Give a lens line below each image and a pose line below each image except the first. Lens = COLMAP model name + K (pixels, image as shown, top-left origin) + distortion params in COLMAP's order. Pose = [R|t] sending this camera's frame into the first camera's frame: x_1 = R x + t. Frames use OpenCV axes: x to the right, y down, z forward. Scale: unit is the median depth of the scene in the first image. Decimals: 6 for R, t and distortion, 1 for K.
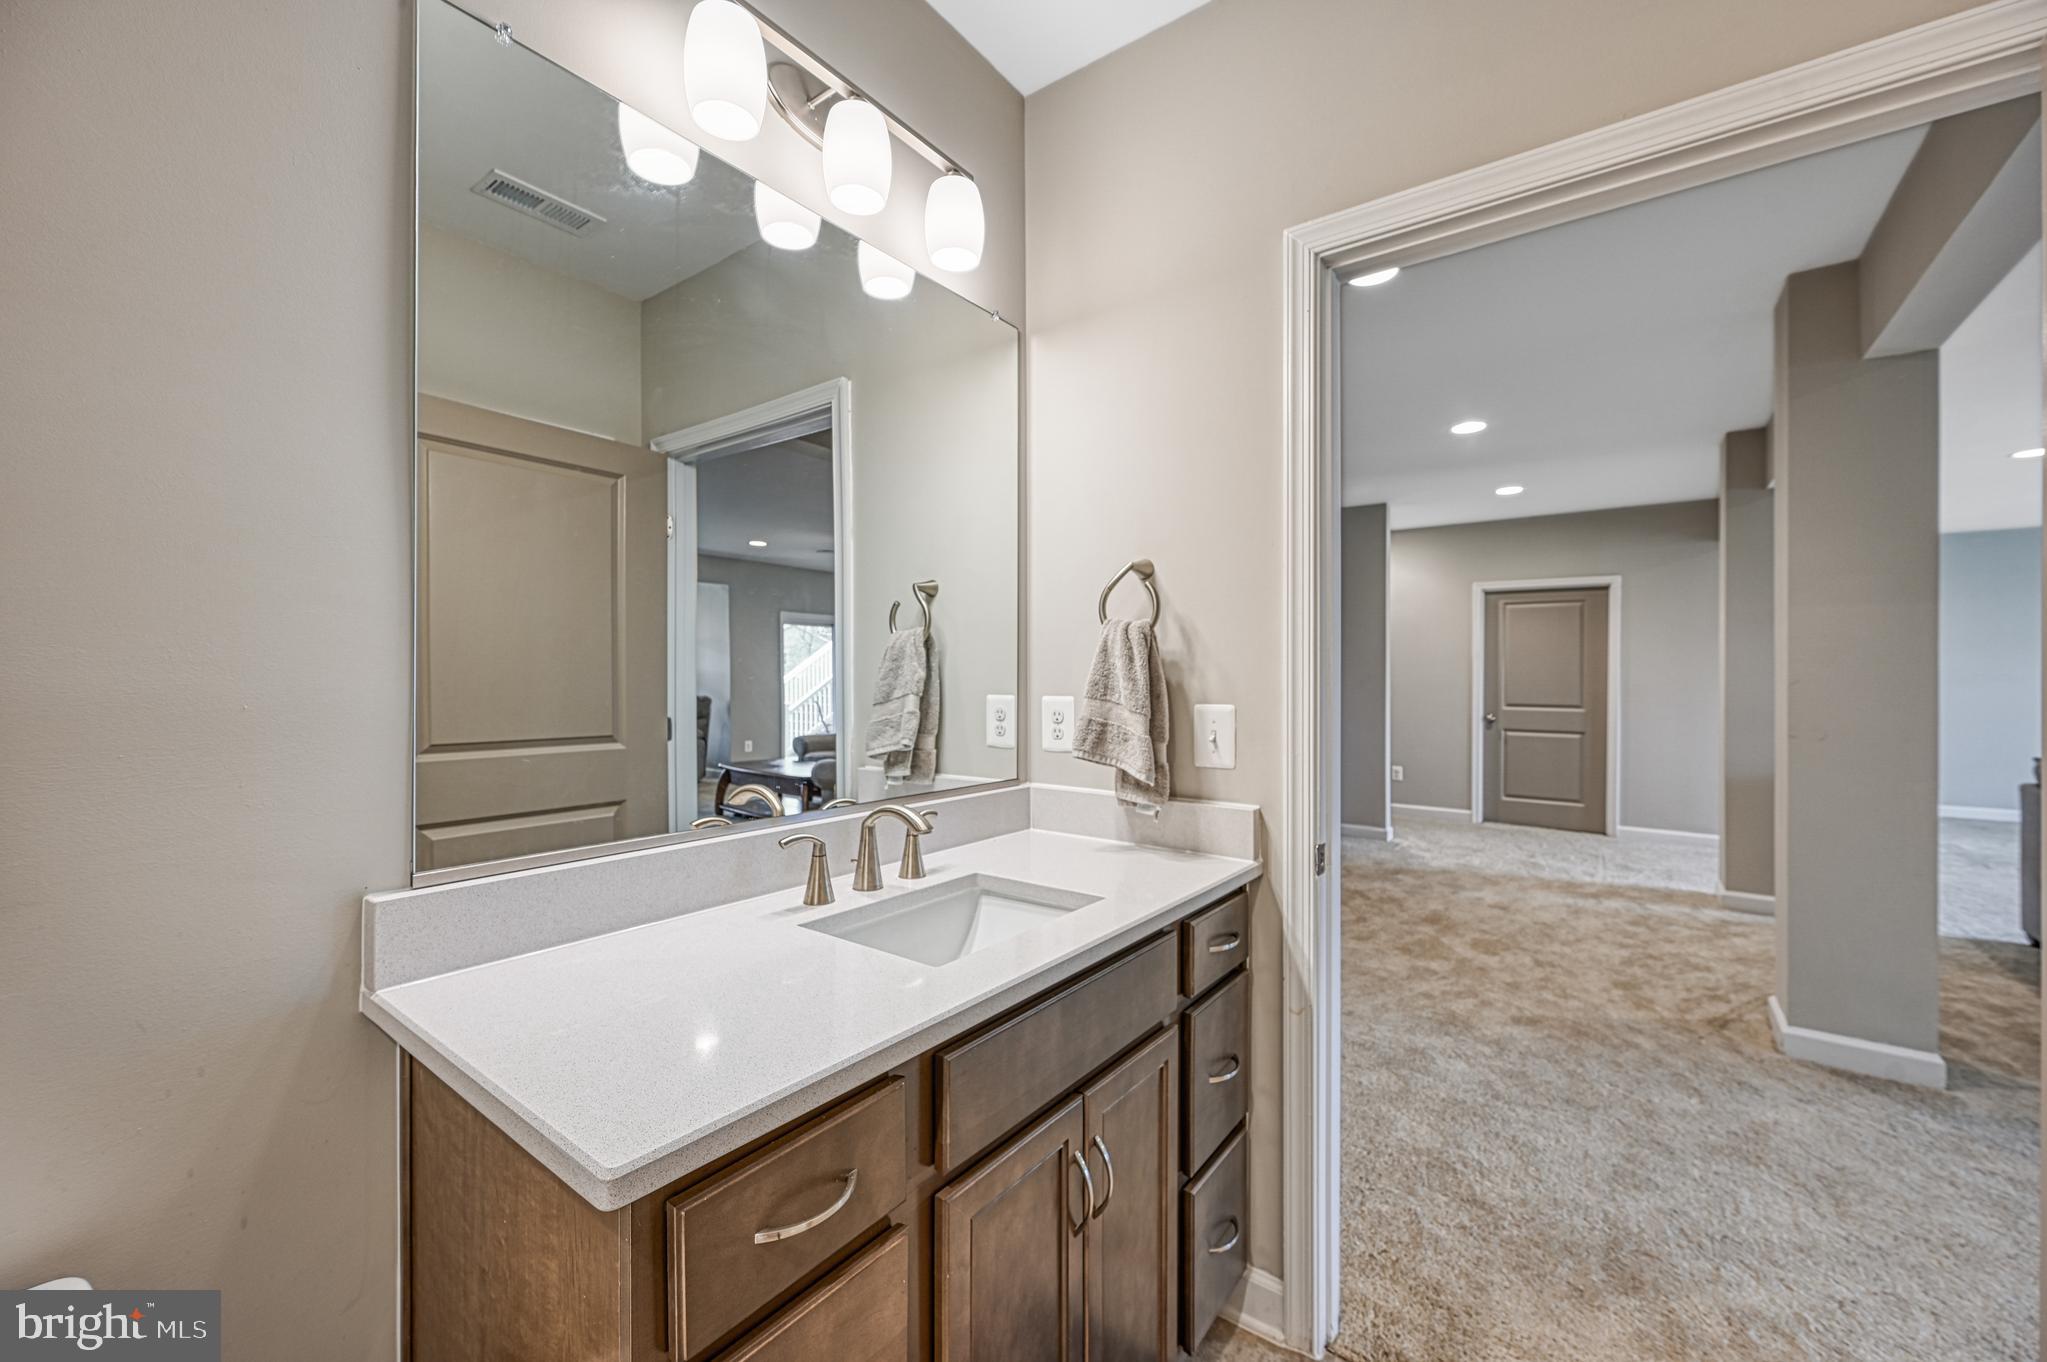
lens RADIAL K [[812.6, 0, 1030.6], [0, 812.6, 667.6], [0, 0, 1]] dist [-0.003302, 0.001314]
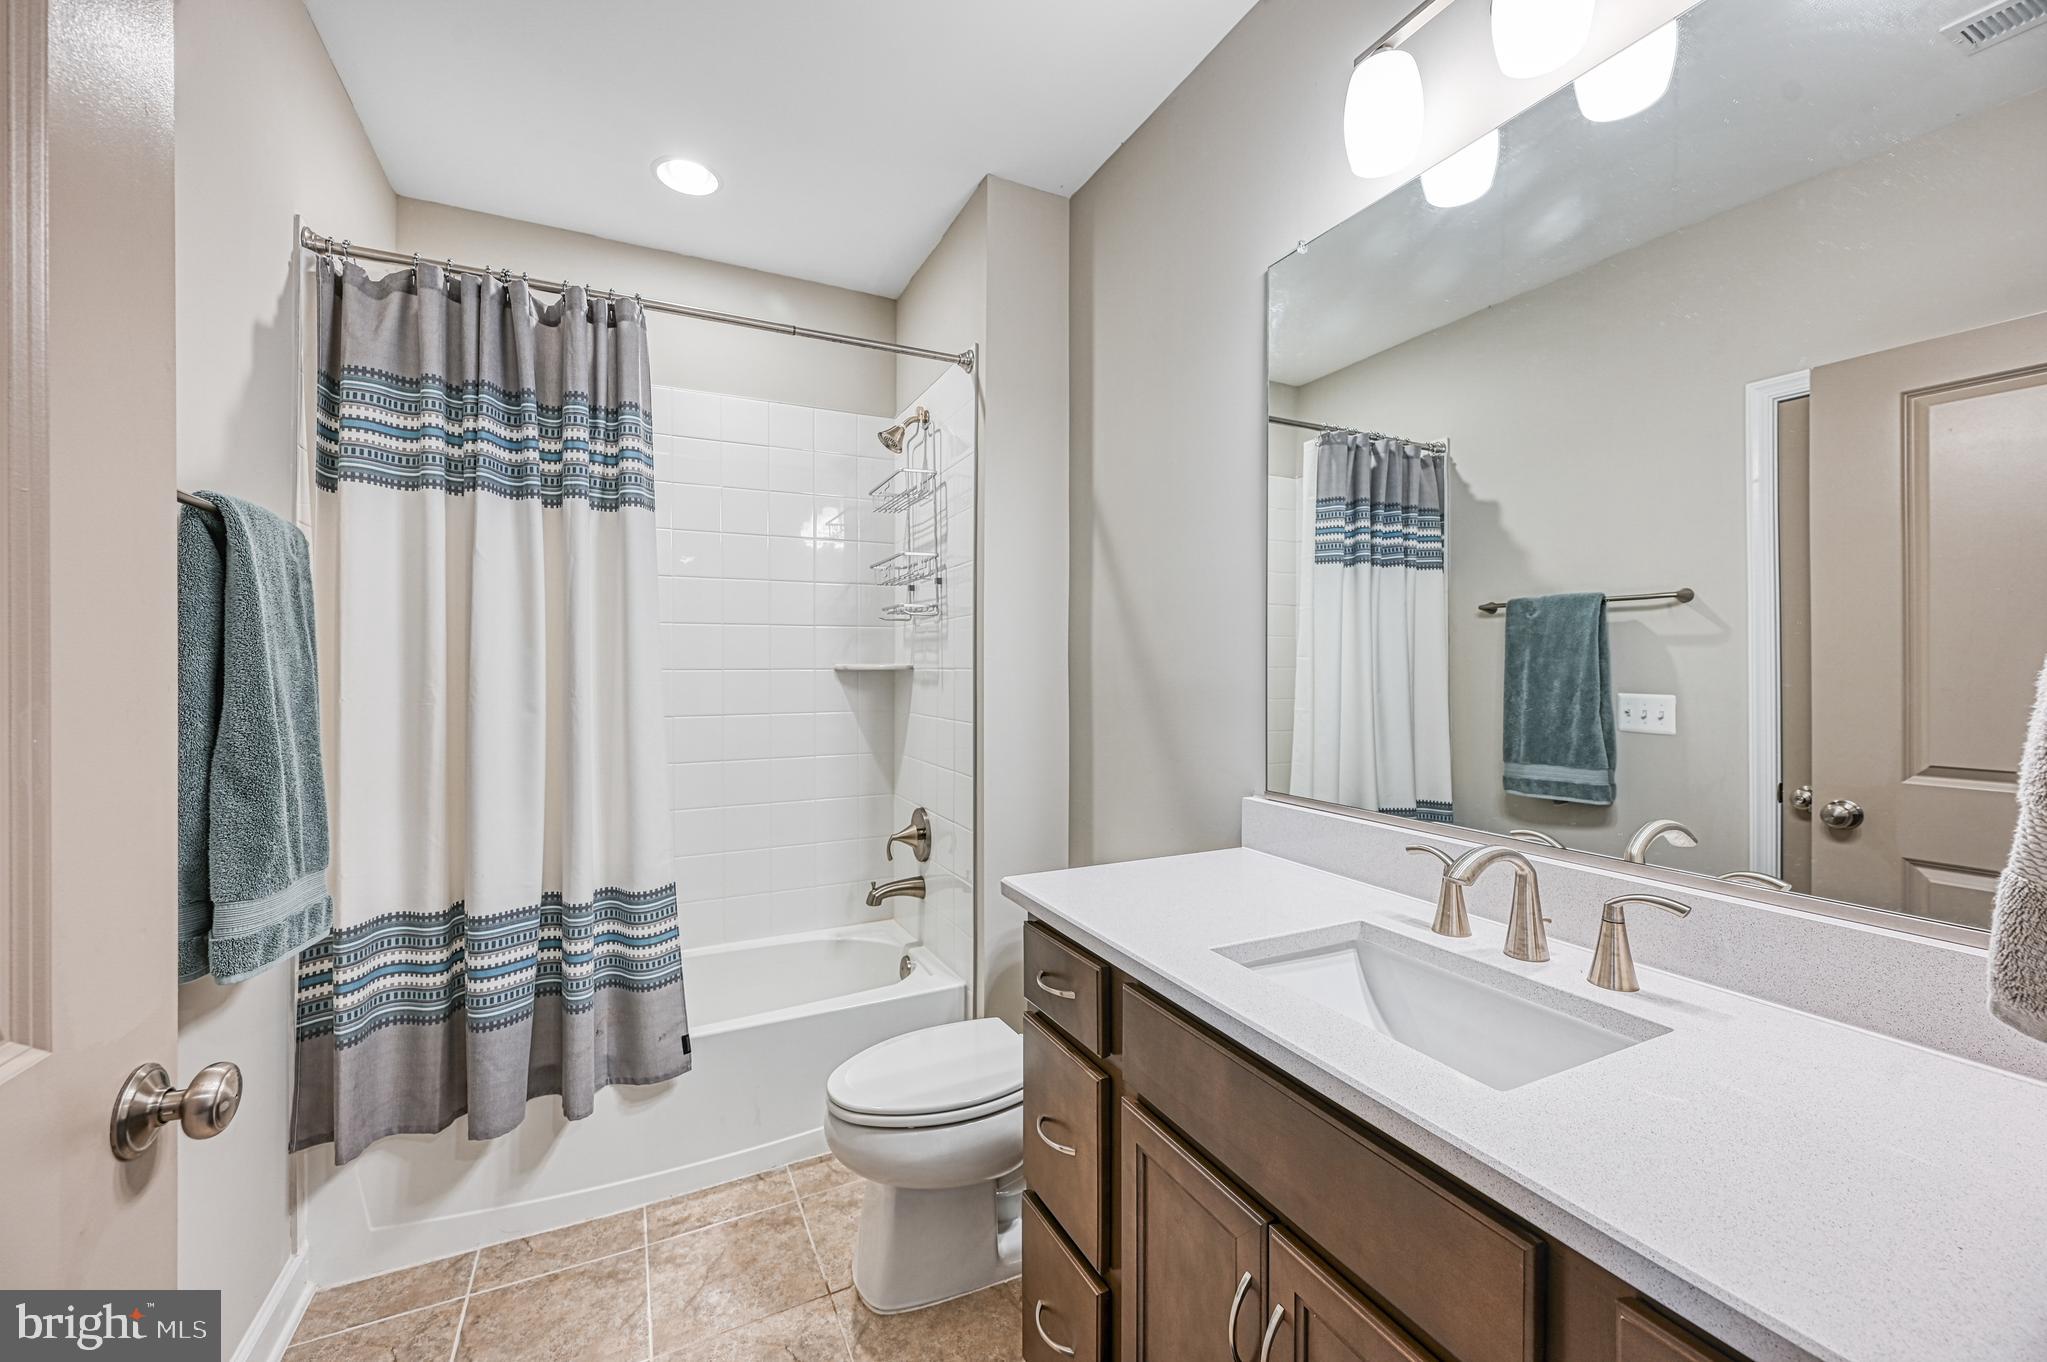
lens RADIAL K [[812.6, 0, 1040.6], [0, 812.6, 674.5], [0, 0, 1]] dist [-0.003302, 0.001314]
pose [[-0.454232, -0.005737, -0.890865, 0.723099], [-0.002969, 0.999983, -0.004926, 0.015197], [0.890878, 0.000407, -0.454242, 1.001565]]
